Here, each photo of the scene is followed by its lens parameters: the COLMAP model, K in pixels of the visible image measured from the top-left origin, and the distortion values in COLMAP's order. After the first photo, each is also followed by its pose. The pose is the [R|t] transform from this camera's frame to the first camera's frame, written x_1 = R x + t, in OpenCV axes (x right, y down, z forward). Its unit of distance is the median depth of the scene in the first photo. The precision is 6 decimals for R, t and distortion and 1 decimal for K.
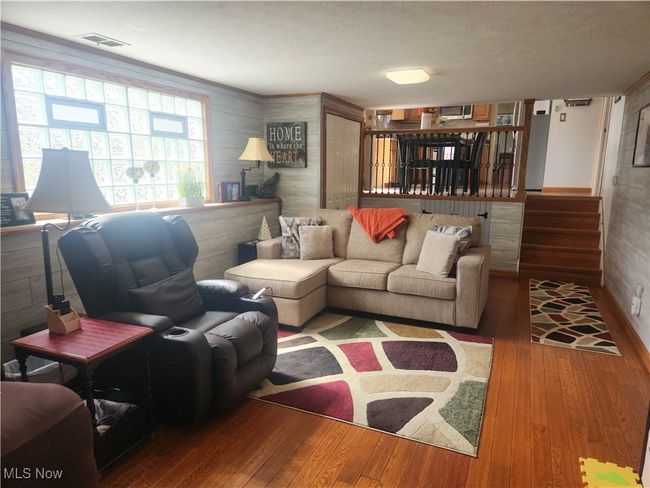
lens RADIAL K [[437.5, 0, 321.3], [0, 437.5, 246.3], [0, 0, 1]] dist [0.073148, -0.051046]
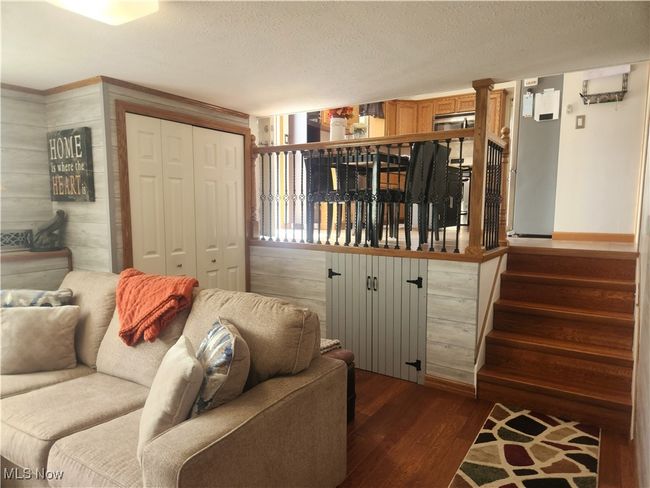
lens RADIAL K [[437.5, 0, 320.4], [0, 437.5, 243.9], [0, 0, 1]] dist [0.073148, -0.051046]
pose [[0.987733, 0.008663, -0.155912, 0.370356], [-0.021823, 0.996319, -0.082898, -0.077299], [0.154620, 0.085283, 0.984286, 0.450265]]
